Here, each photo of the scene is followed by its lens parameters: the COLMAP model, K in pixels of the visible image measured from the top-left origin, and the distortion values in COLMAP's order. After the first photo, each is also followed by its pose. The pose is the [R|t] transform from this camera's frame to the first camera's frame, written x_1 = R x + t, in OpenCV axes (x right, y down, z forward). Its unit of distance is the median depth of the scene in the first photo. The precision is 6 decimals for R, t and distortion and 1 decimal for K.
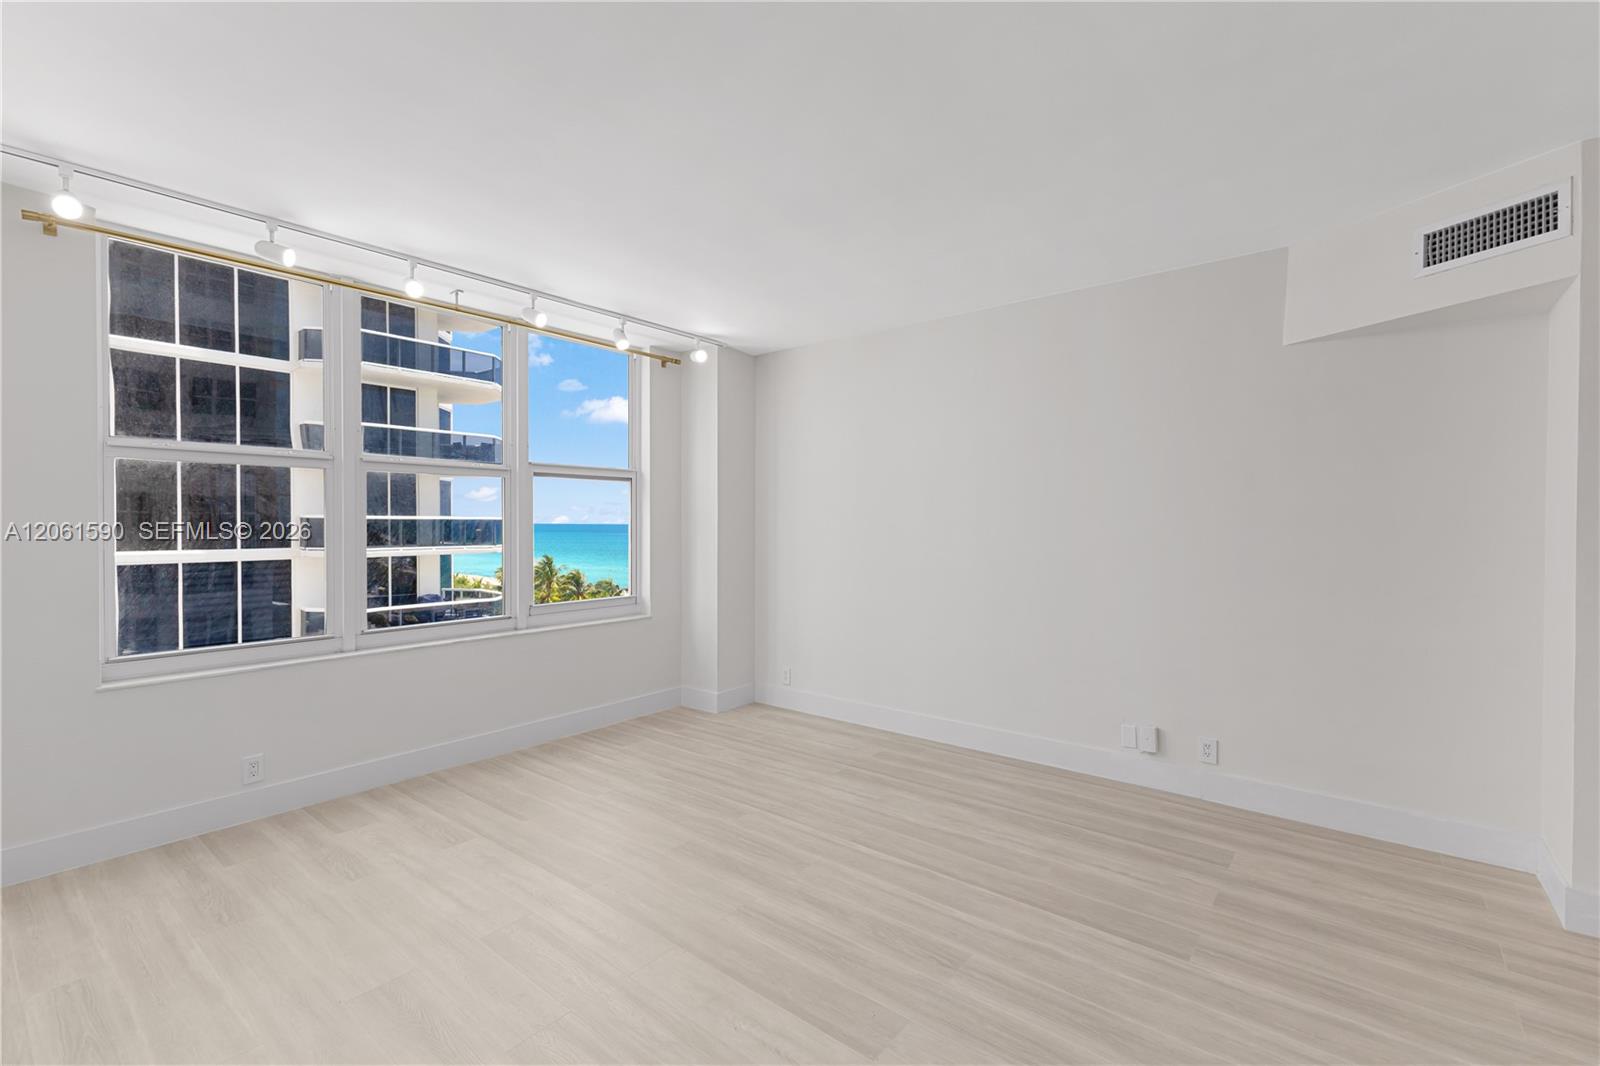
lens RADIAL K [[707.5, 0, 809.5], [0, 707.5, 535.7], [0, 0, 1]] dist [0.009135, -0.001737]
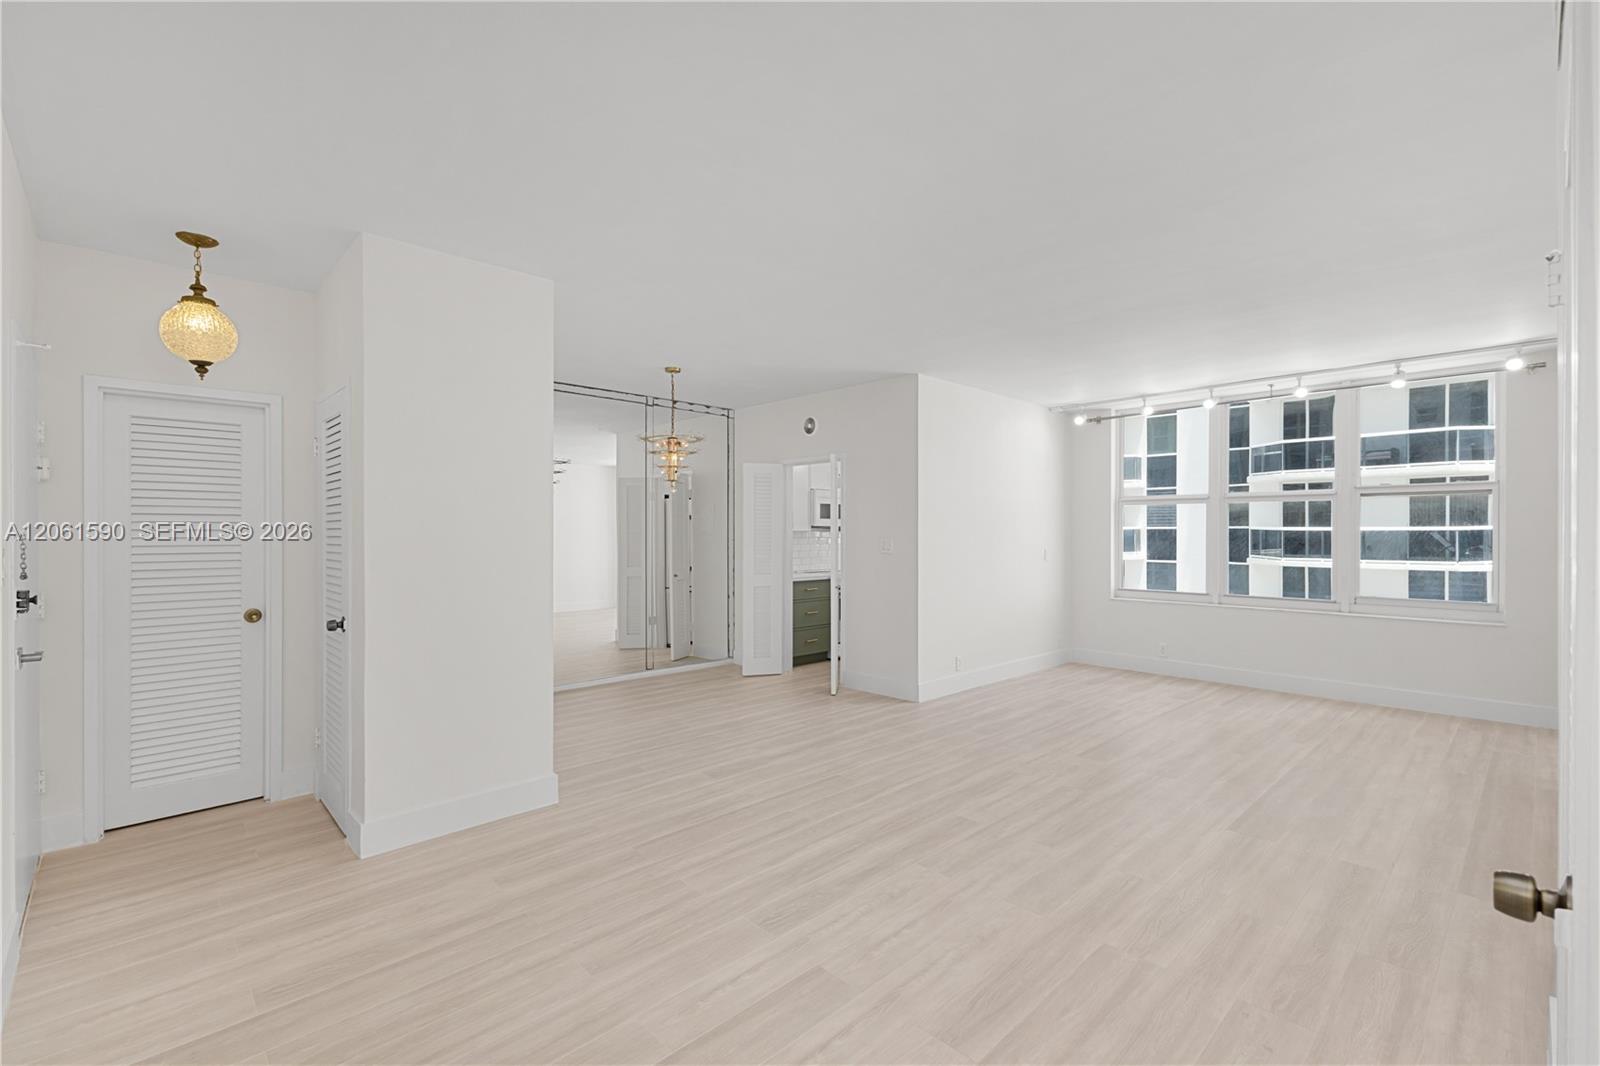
lens RADIAL K [[707.5, 0, 793.1], [0, 707.5, 523.0], [0, 0, 1]] dist [0.009135, -0.001737]
pose [[-0.128965, -0.013801, -0.991553, 0.876021], [-0.021771, 0.999702, -0.011083, 0.001522], [0.991410, 0.020157, -0.129227, 0.122079]]
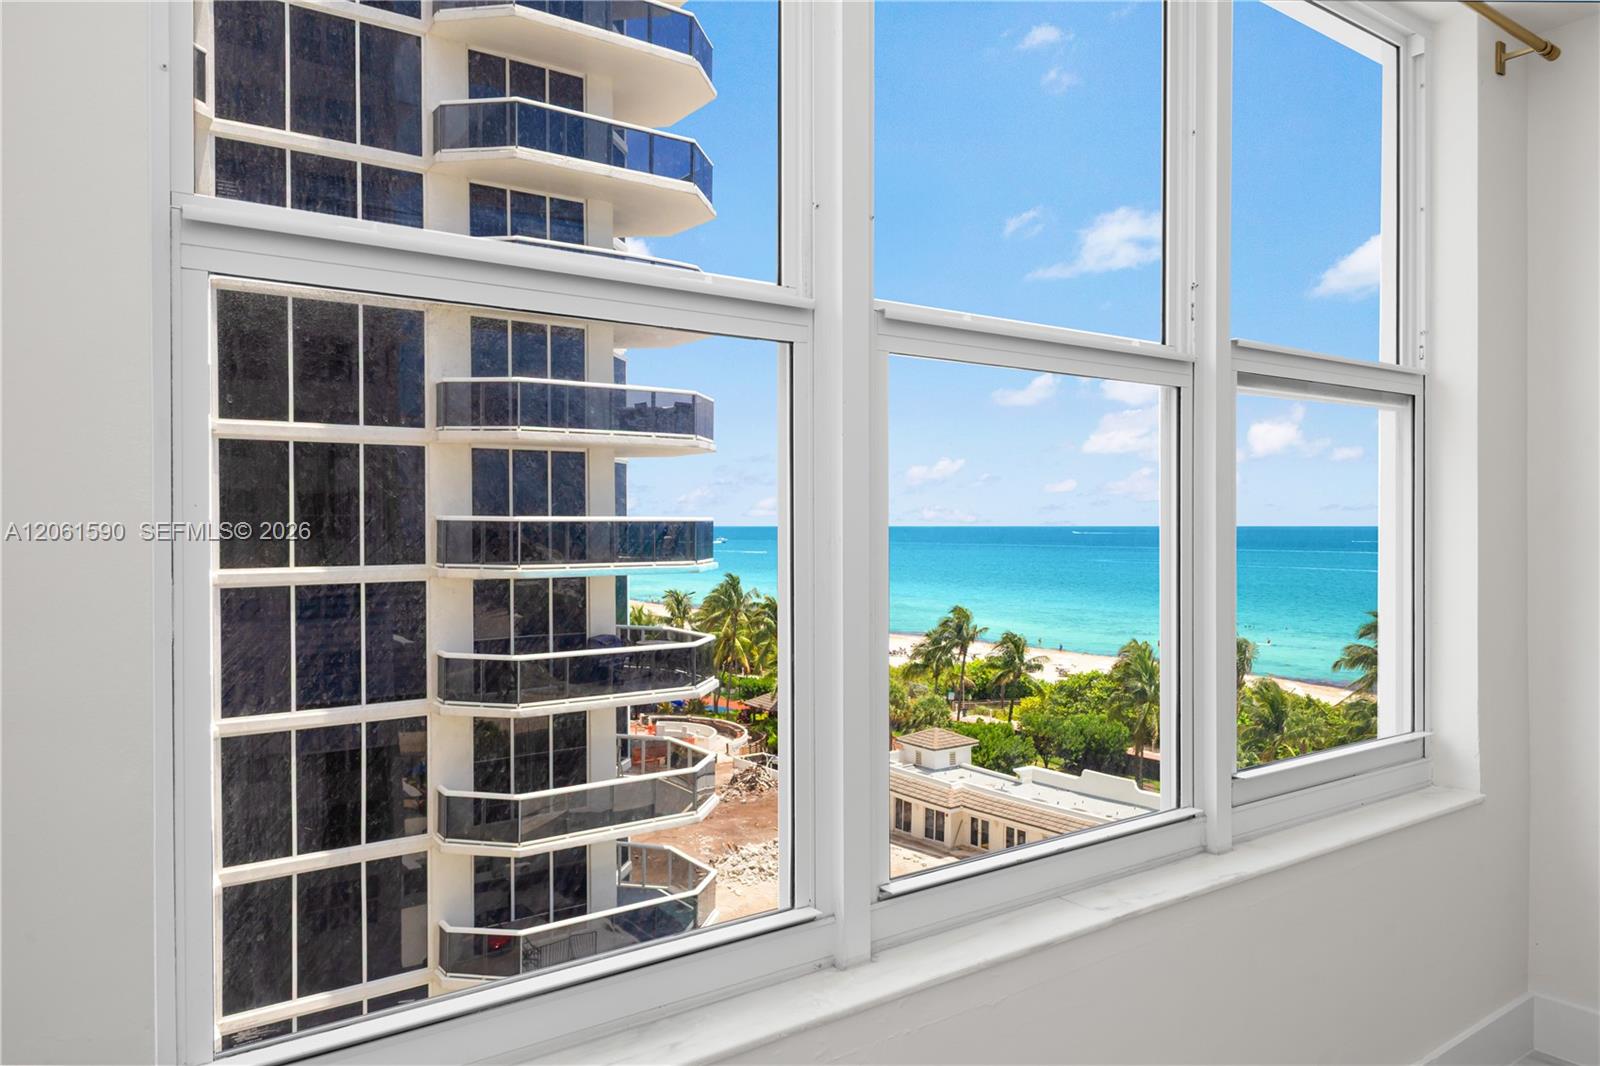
lens RADIAL K [[1078.7, 0, 805.3], [0, 1078.7, 543.1], [0, 0, 1]] dist [0.000417, 0.000175]
pose [[0.962563, -0.000657, -0.271058, -0.392646], [0.000468, 1.000000, -0.000764, -0.009021], [0.271059, 0.000608, 0.962563, 0.405378]]
